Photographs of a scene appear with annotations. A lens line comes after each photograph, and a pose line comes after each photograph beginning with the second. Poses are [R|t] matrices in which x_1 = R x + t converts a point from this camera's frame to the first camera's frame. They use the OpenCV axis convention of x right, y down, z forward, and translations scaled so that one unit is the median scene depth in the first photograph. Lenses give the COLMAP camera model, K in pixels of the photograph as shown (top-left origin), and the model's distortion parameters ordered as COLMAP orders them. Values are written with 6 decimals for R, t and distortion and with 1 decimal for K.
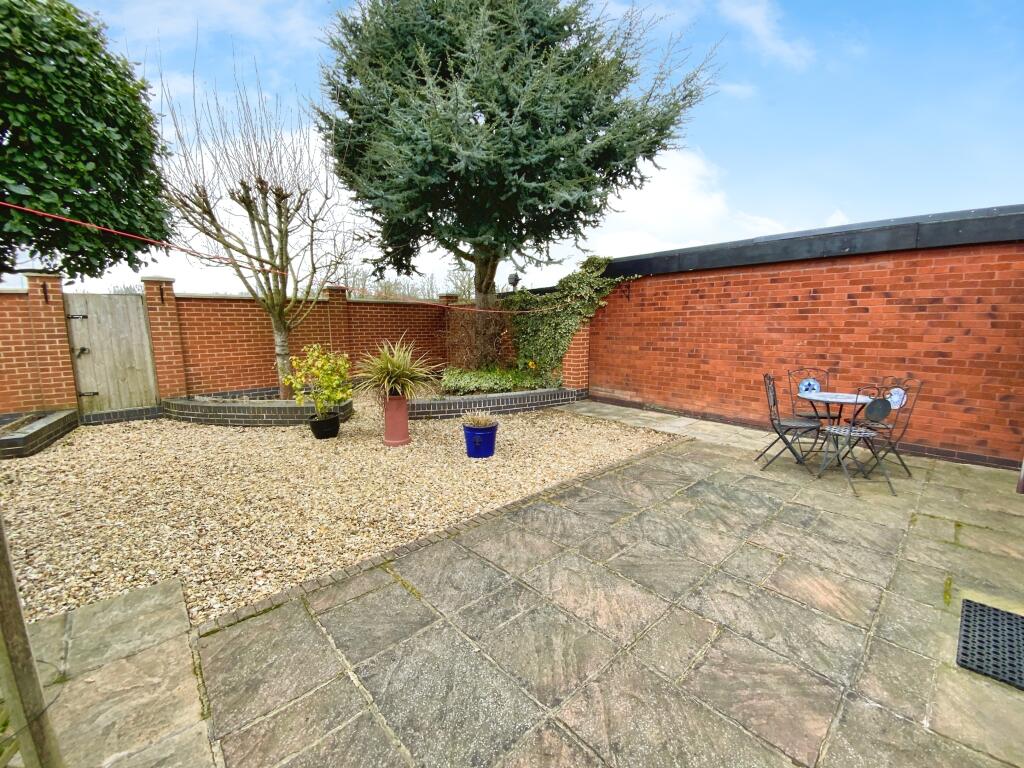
lens RADIAL K [[417.1, 0, 512.0], [0, 417.1, 384.0], [0, 0, 1]] dist [0.025638, -0.023274]
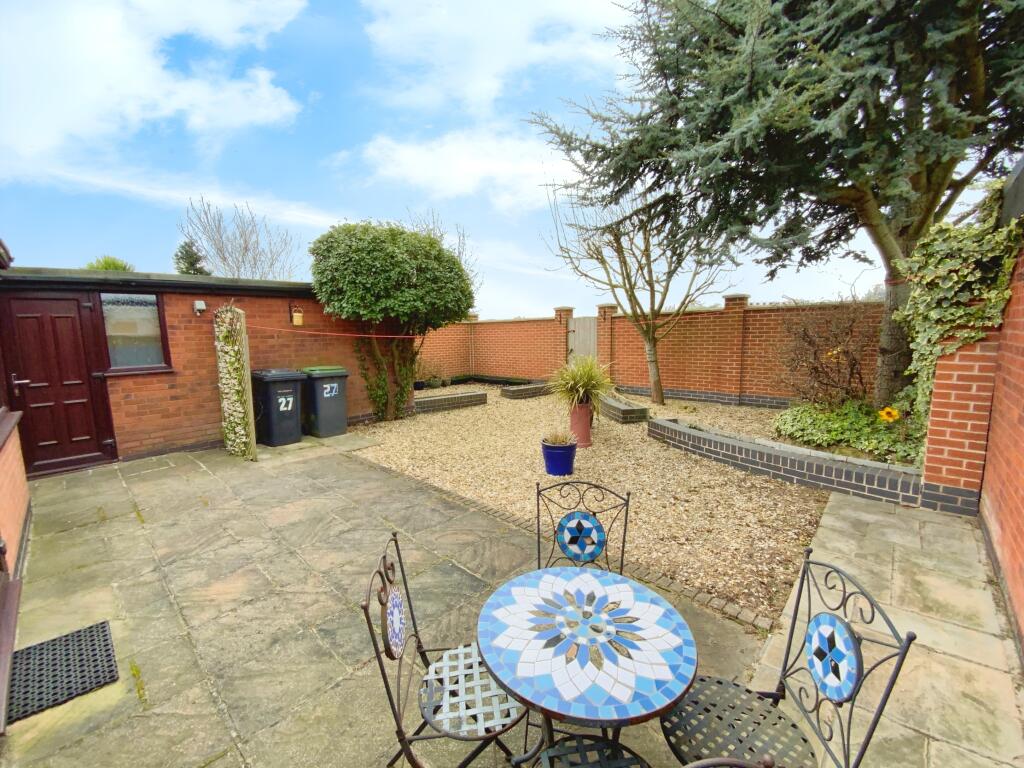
lens RADIAL K [[417.1, 0, 512.0], [0, 417.1, 384.0], [0, 0, 1]] dist [0.025638, -0.023274]
pose [[0.085048, 0.128795, -0.988018, 0.700989], [-0.124672, 0.985193, 0.117695, -0.116179], [0.988546, 0.113169, 0.099846, 0.597602]]
